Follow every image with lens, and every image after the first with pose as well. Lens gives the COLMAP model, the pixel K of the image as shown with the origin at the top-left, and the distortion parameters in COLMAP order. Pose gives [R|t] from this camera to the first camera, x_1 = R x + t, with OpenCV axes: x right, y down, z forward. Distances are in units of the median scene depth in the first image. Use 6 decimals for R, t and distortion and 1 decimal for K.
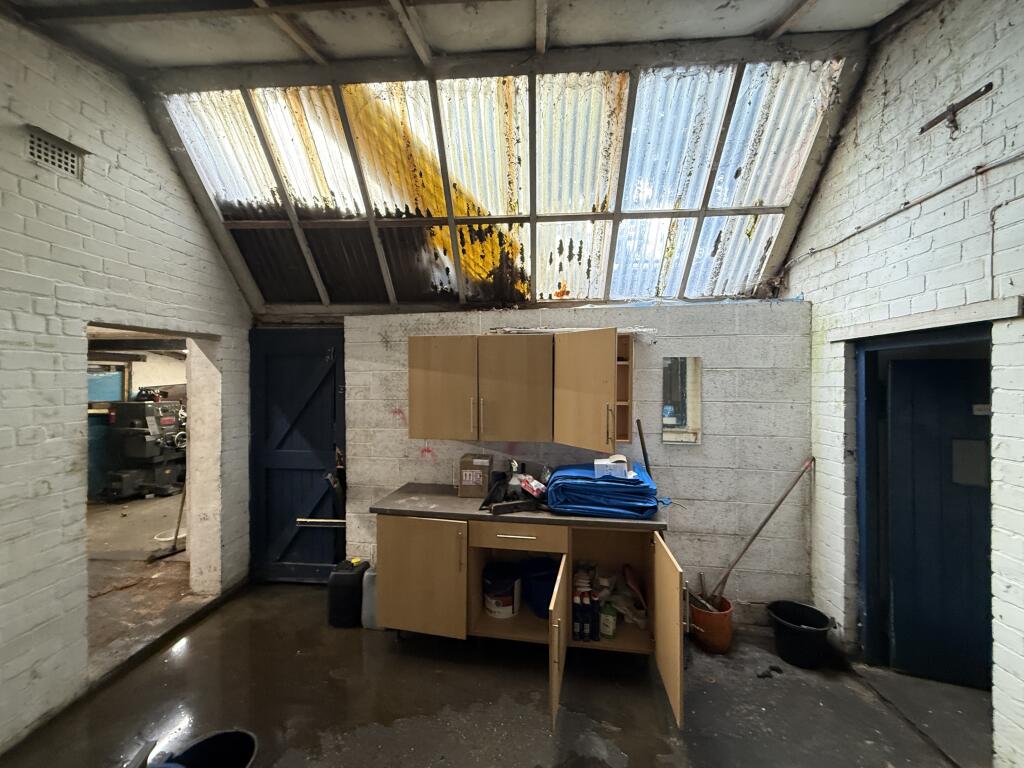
lens RADIAL K [[406.6, 0, 510.6], [0, 406.6, 381.3], [0, 0, 1]] dist [0.001217, -0.000078]
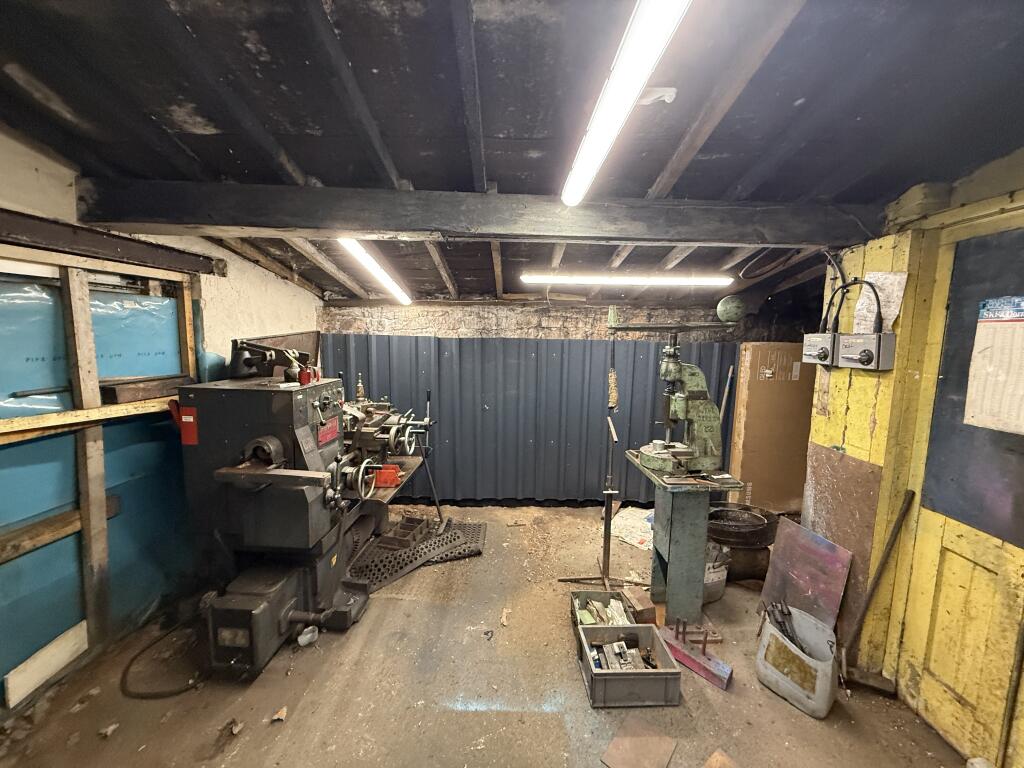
lens RADIAL K [[406.6, 0, 510.6], [0, 406.6, 381.3], [0, 0, 1]] dist [0.001217, -0.000078]
pose [[0.998772, -0.000739, 0.049536, -0.670160], [-0.005222, 0.992748, 0.120100, 0.005755], [-0.049266, -0.120212, 0.991525, 0.604337]]
